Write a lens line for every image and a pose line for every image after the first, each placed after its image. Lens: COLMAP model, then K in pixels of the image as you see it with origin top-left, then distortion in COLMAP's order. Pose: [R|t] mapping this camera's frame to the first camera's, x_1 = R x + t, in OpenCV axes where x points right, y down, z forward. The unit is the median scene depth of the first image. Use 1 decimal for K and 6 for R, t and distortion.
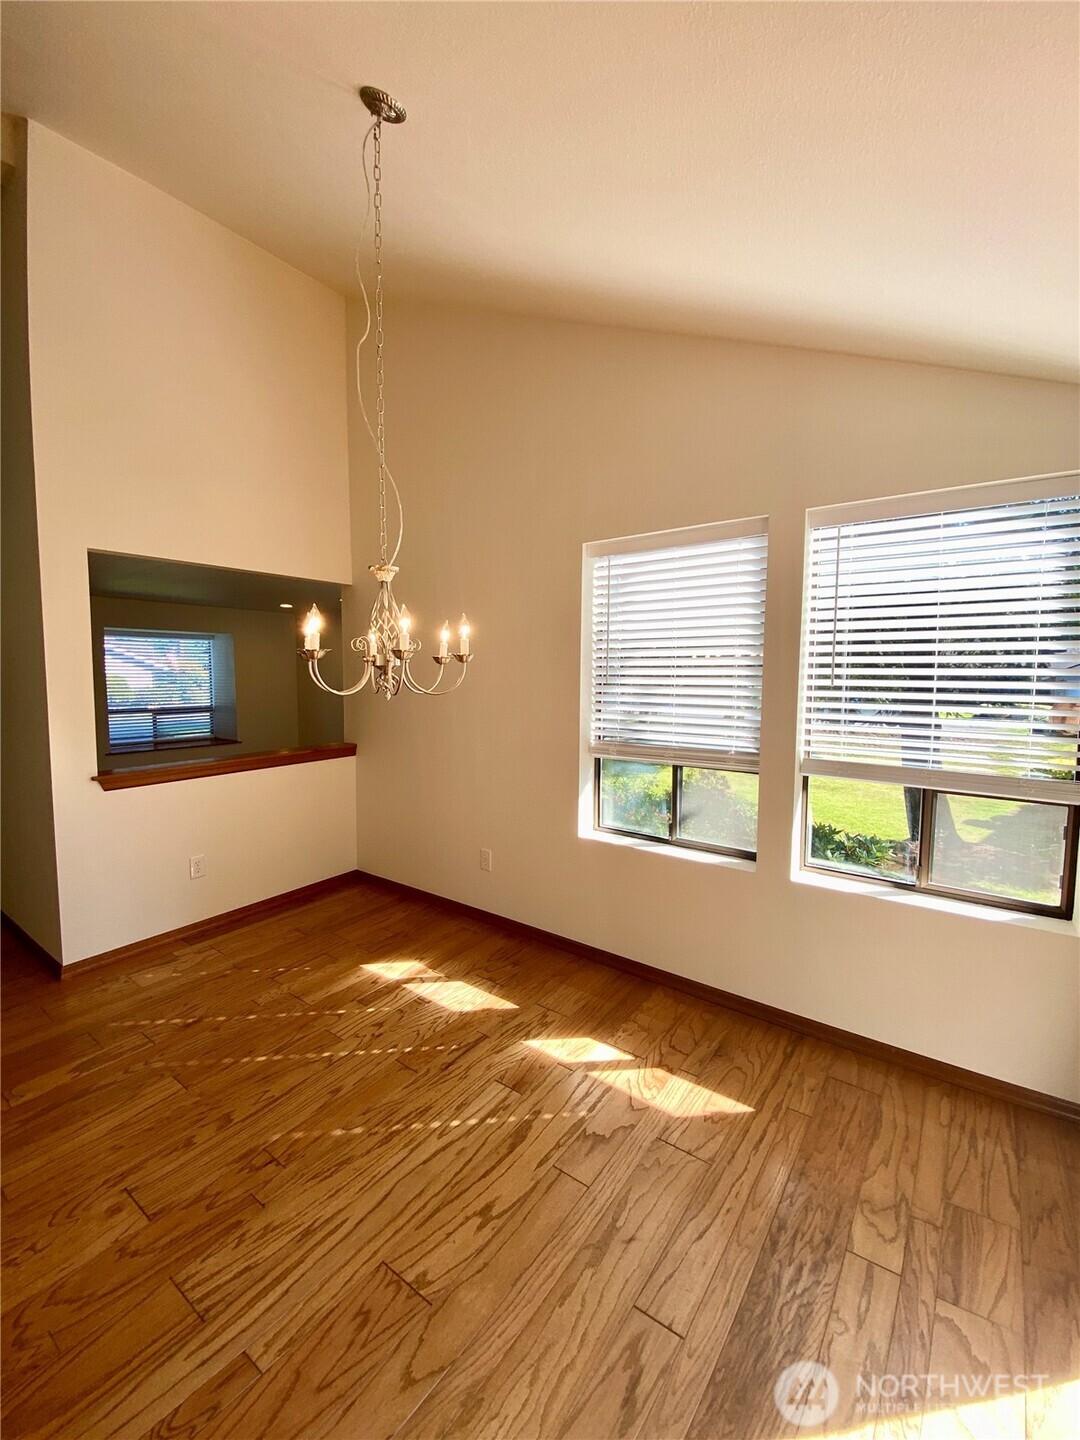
lens RADIAL K [[598.9, 0, 543.3], [0, 598.9, 716.3], [0, 0, 1]] dist [0.031600, -0.025507]
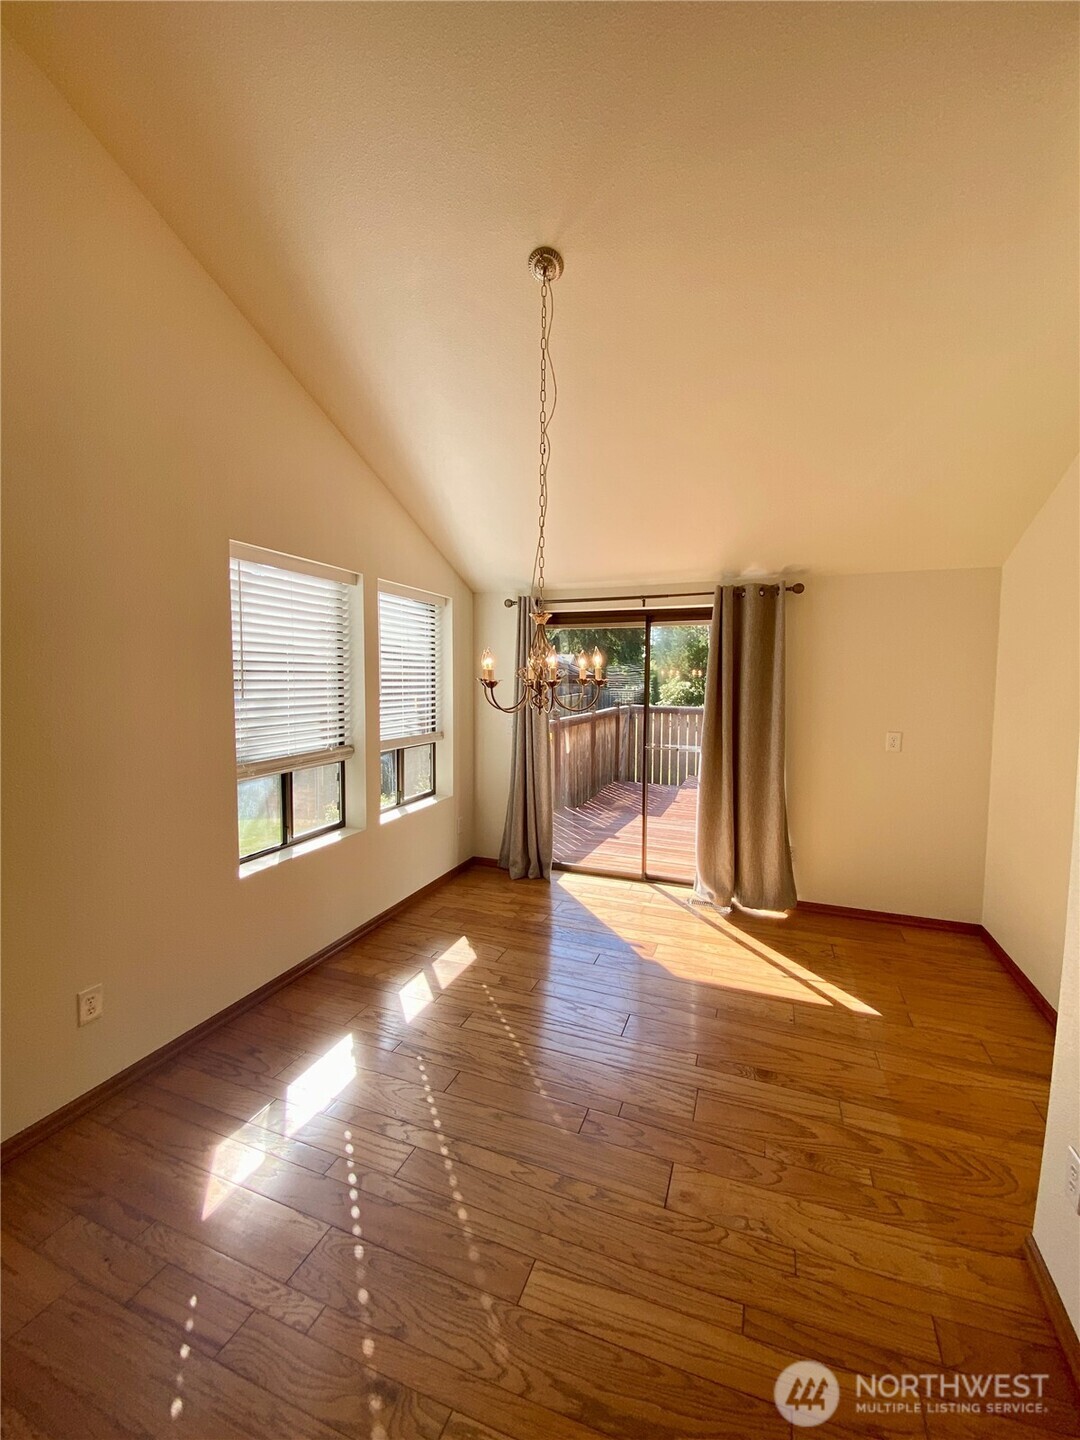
lens RADIAL K [[598.9, 0, 543.3], [0, 598.9, 716.3], [0, 0, 1]] dist [0.031600, -0.025507]
pose [[-0.284687, -0.070790, 0.956003, -1.274231], [0.059567, 0.994036, 0.091345, -0.121048], [-0.956768, 0.082951, -0.278772, 1.156891]]
